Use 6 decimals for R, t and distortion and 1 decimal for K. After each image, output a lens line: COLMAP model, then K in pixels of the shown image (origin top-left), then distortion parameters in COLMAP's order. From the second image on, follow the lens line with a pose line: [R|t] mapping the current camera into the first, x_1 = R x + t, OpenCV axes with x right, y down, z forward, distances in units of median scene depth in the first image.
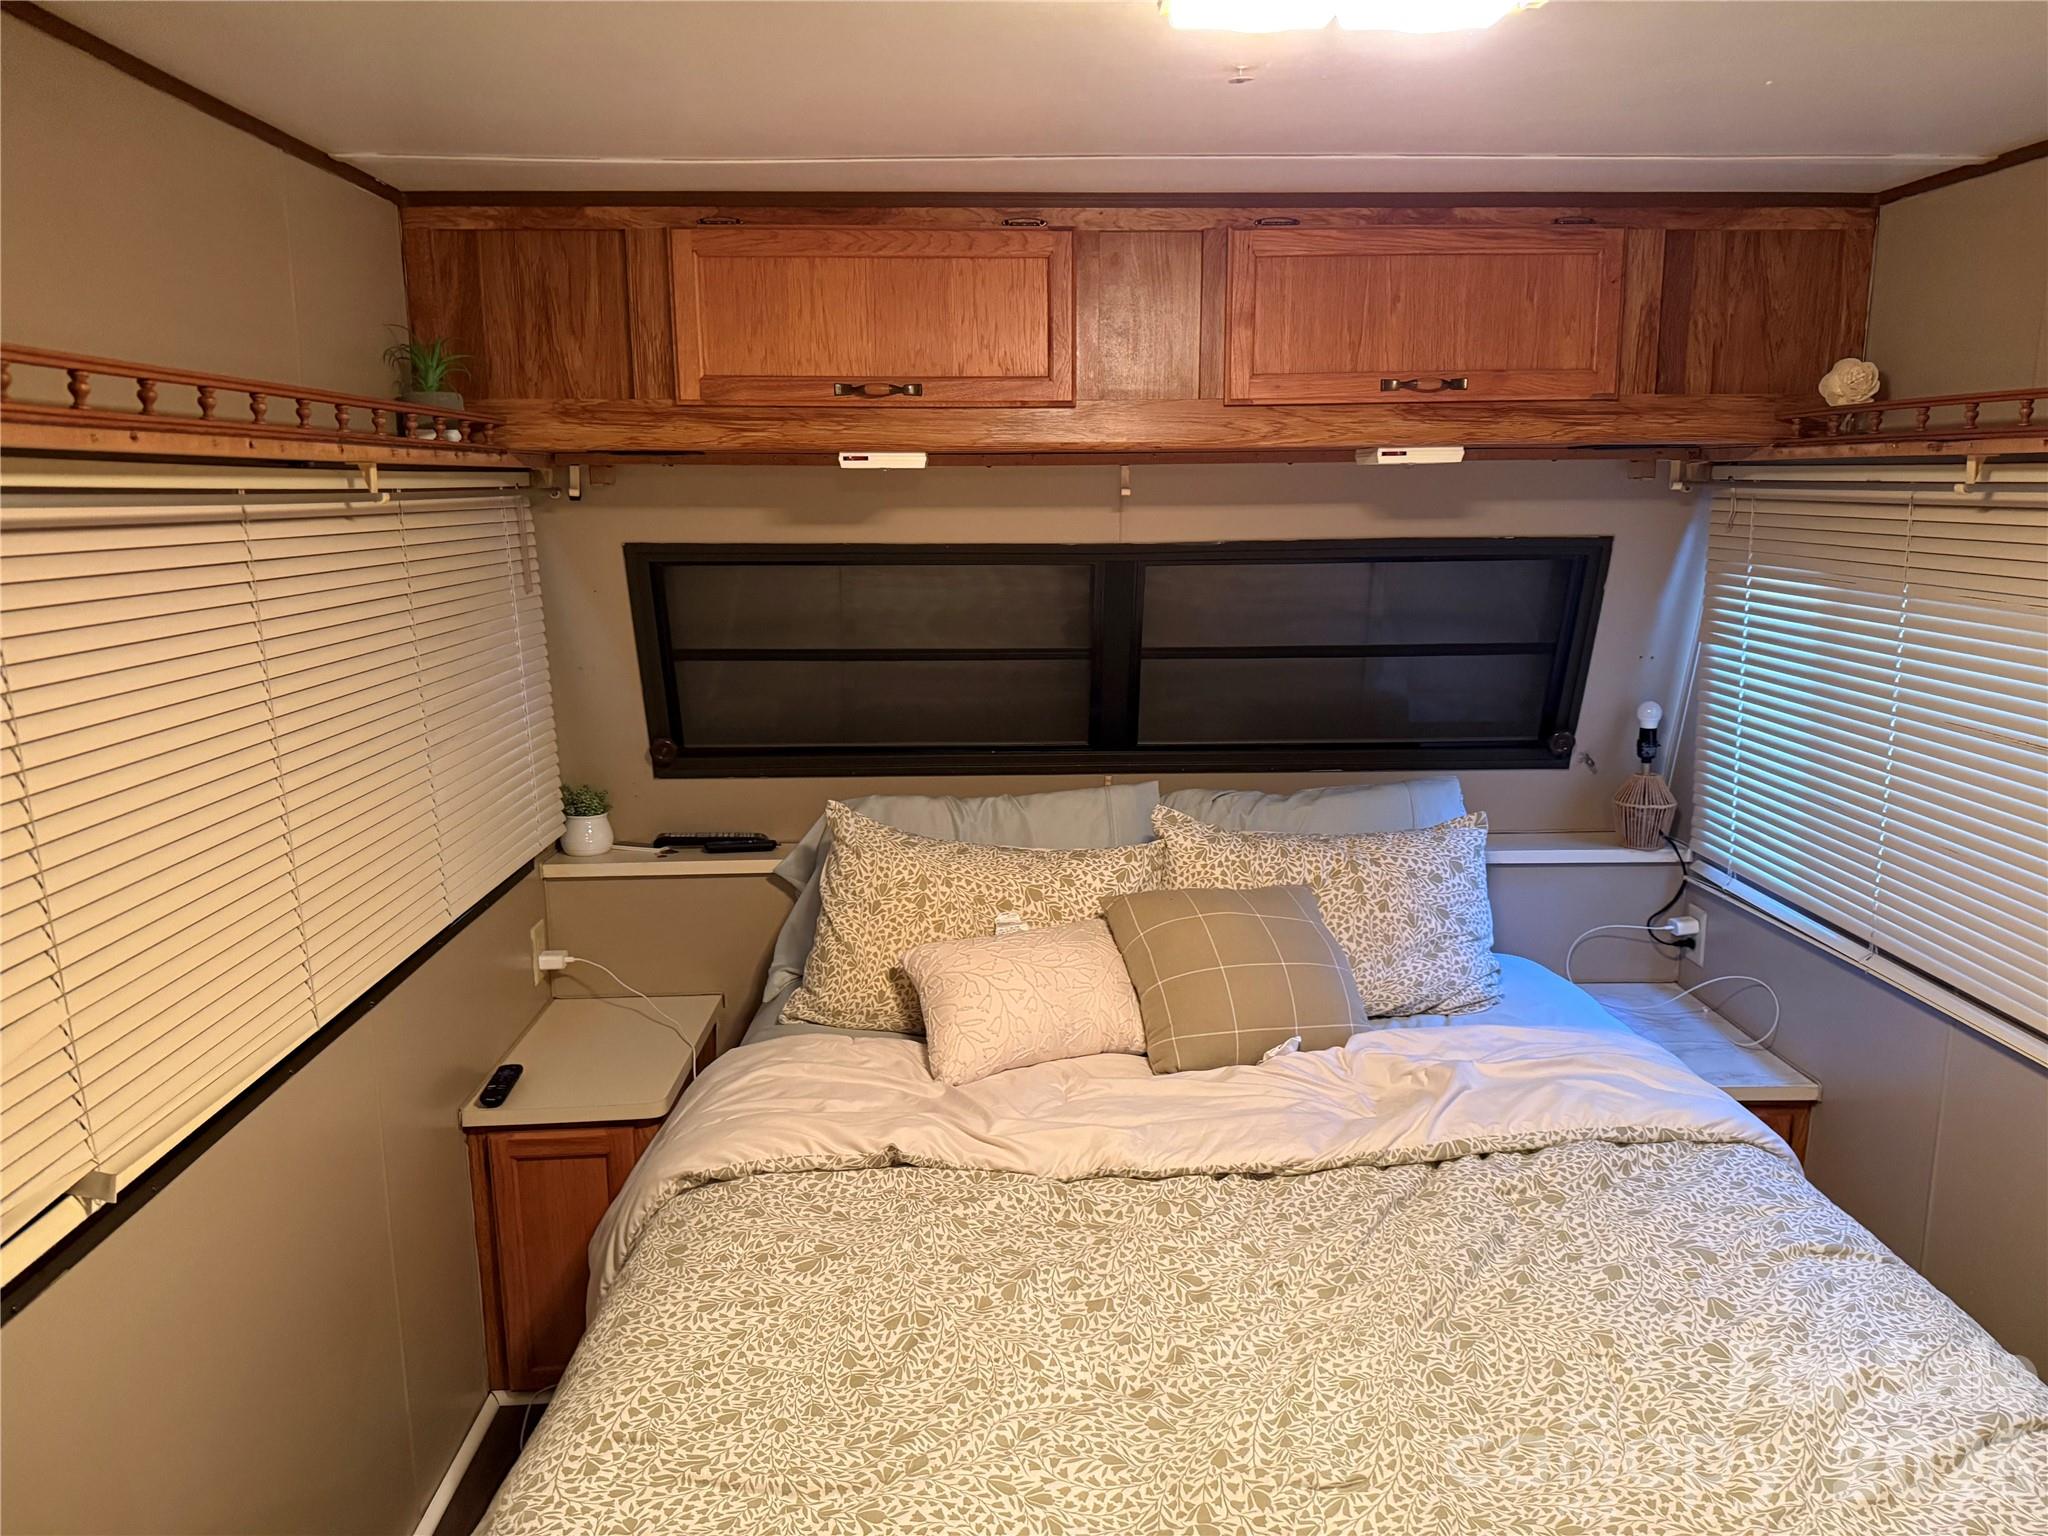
lens RADIAL K [[1418.6, 0, 1024.0], [0, 1418.6, 768.0], [0, 0, 1]] dist [0.144857, -0.301302]
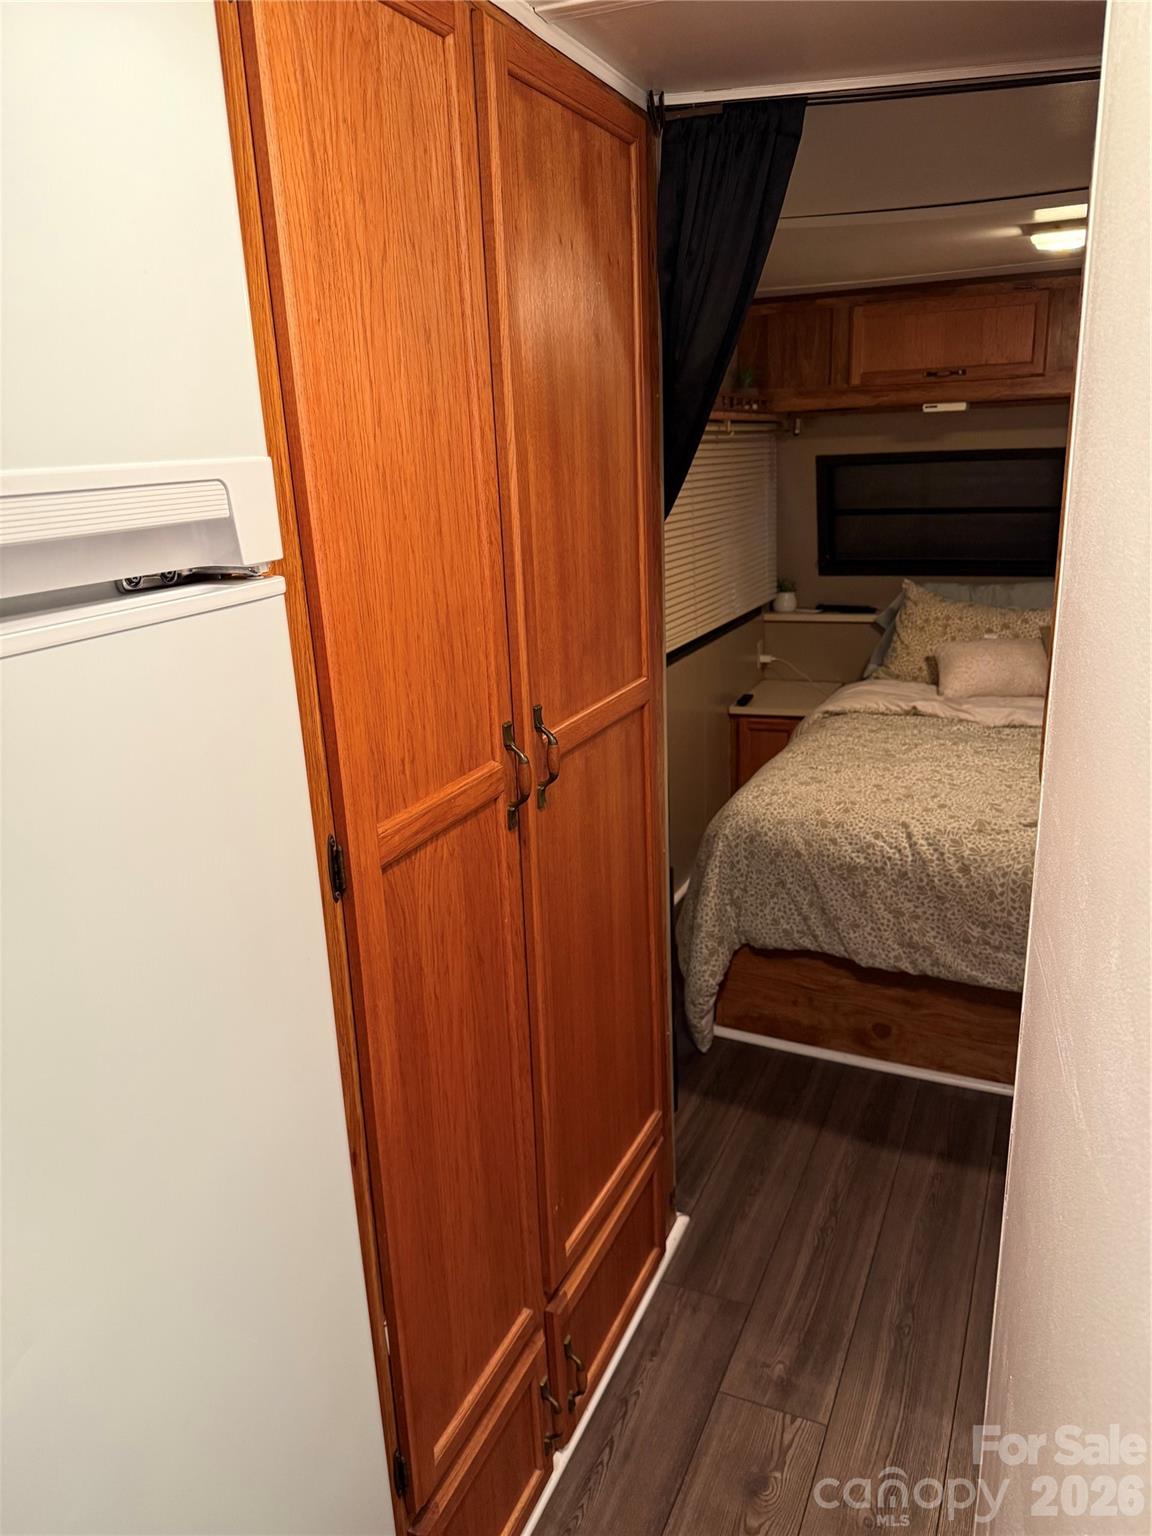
lens RADIAL K [[1064.0, 0, 576.0], [0, 1064.0, 768.0], [0, 0, 1]] dist [0.144857, -0.301302]
pose [[0.898241, 0.095782, -0.428940, 0.148040], [-0.053121, 0.992469, 0.110377, 0.164710], [0.436282, -0.076360, 0.896564, -0.705011]]
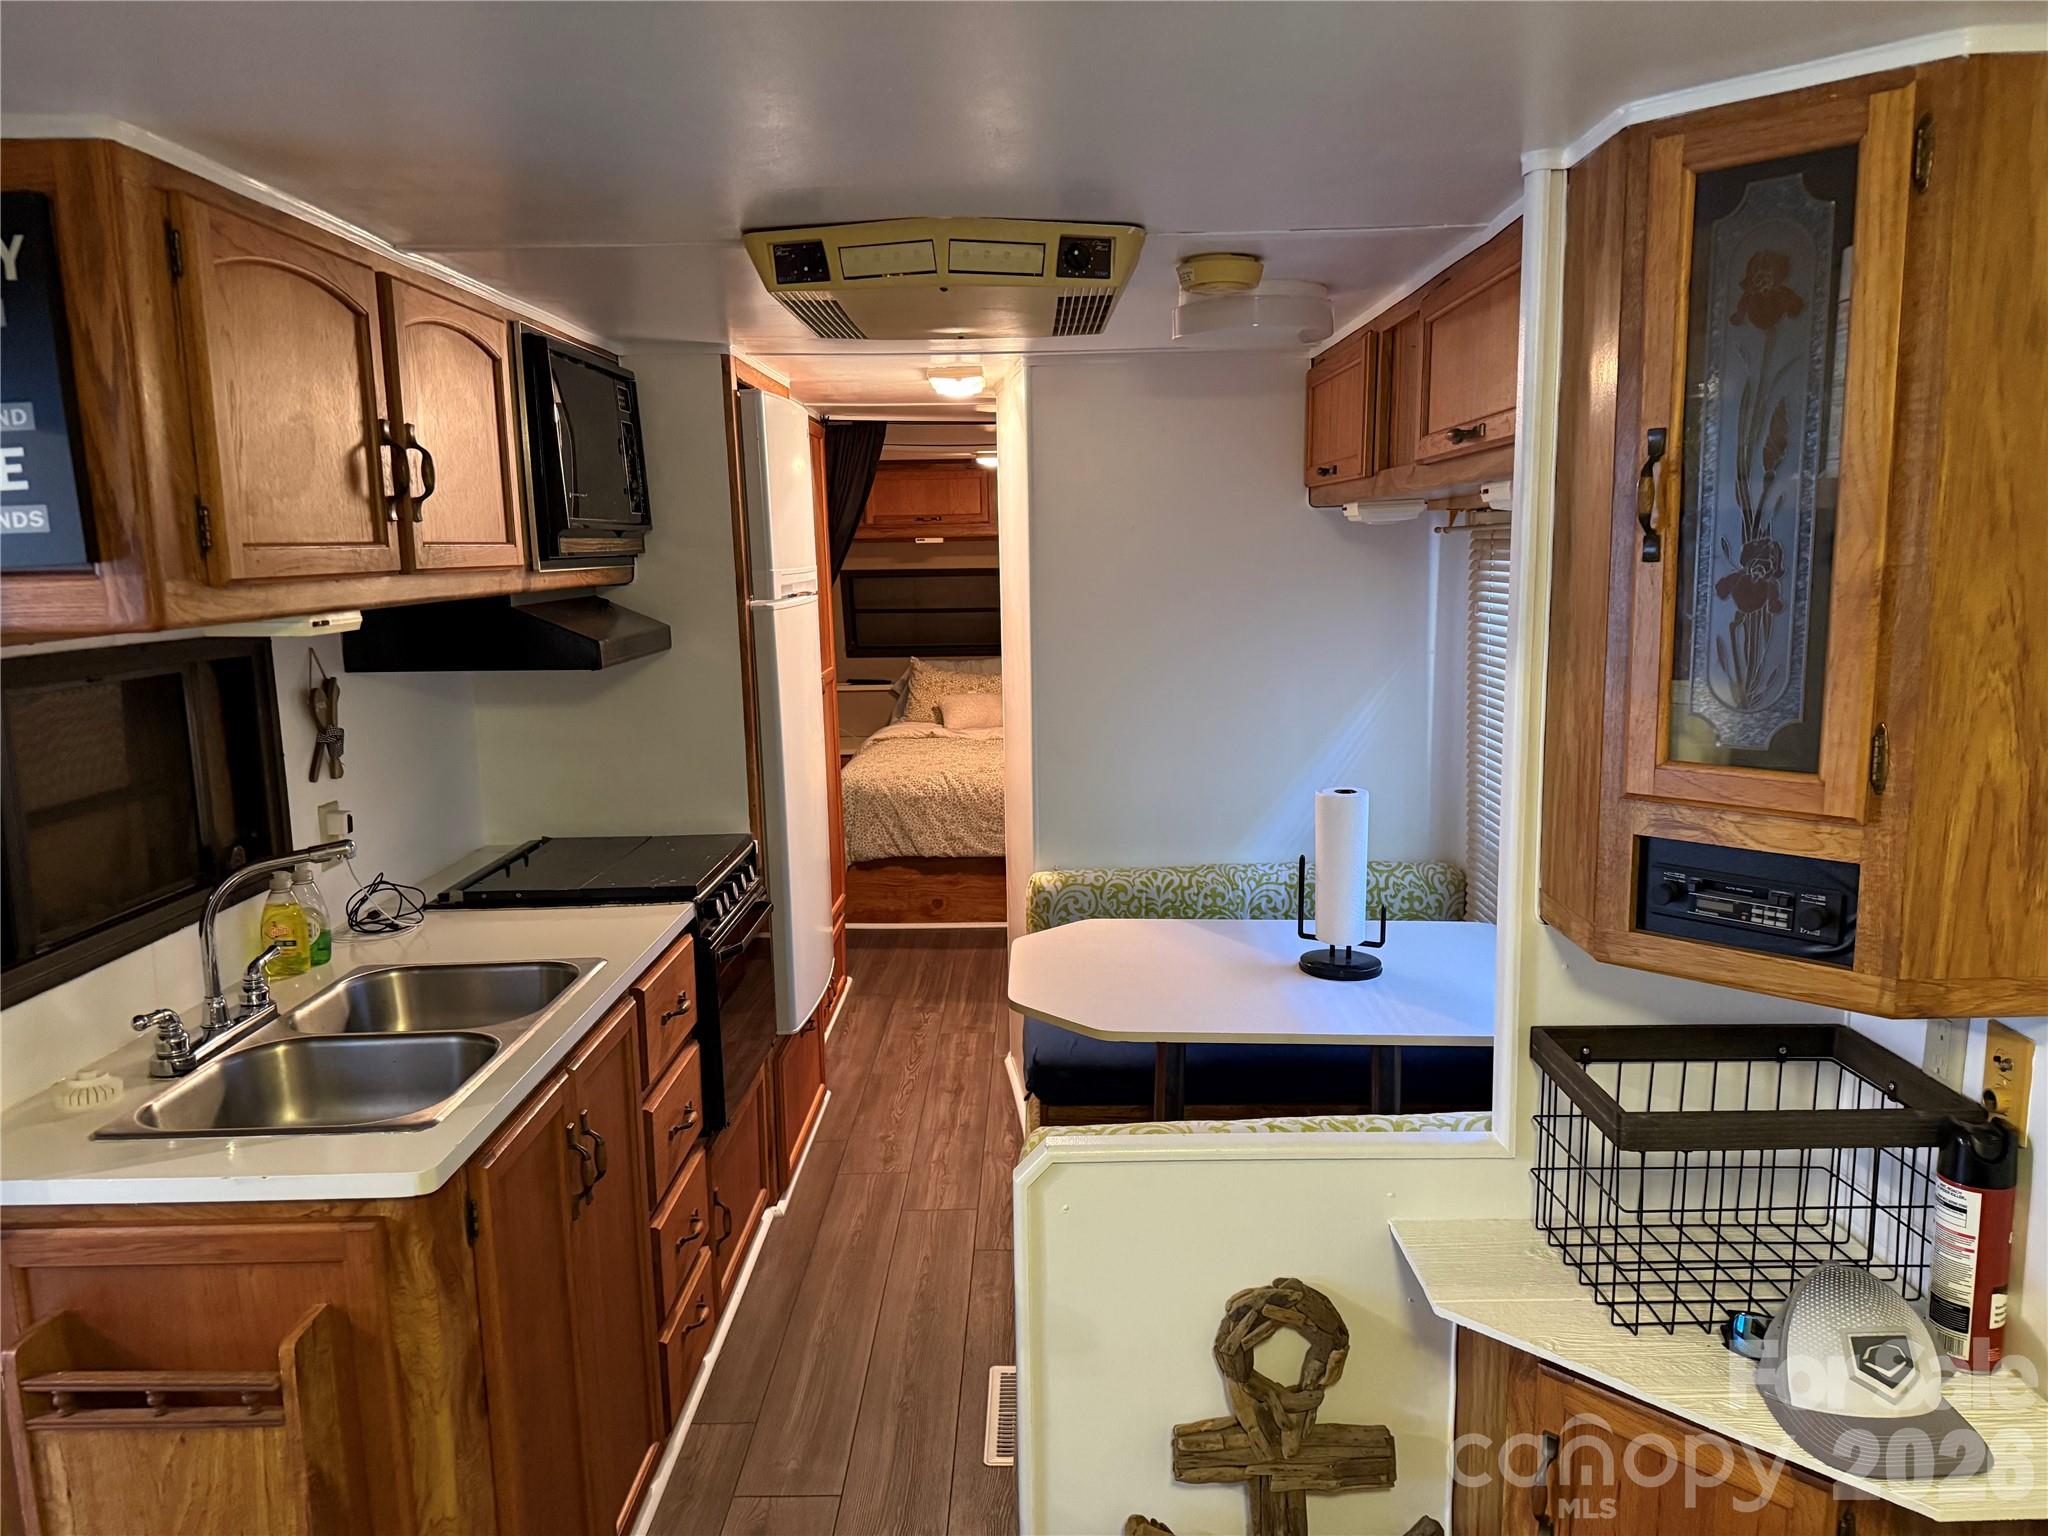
lens RADIAL K [[1419.3, 0, 1035.4], [0, 1419.3, 774.2], [0, 0, 1]] dist [0.043402, -0.063072]
pose [[0.999459, -0.007114, -0.032108, 0.232476], [0.005808, 0.999159, -0.040596, 0.429120], [0.032370, 0.040388, 0.998660, -2.105745]]
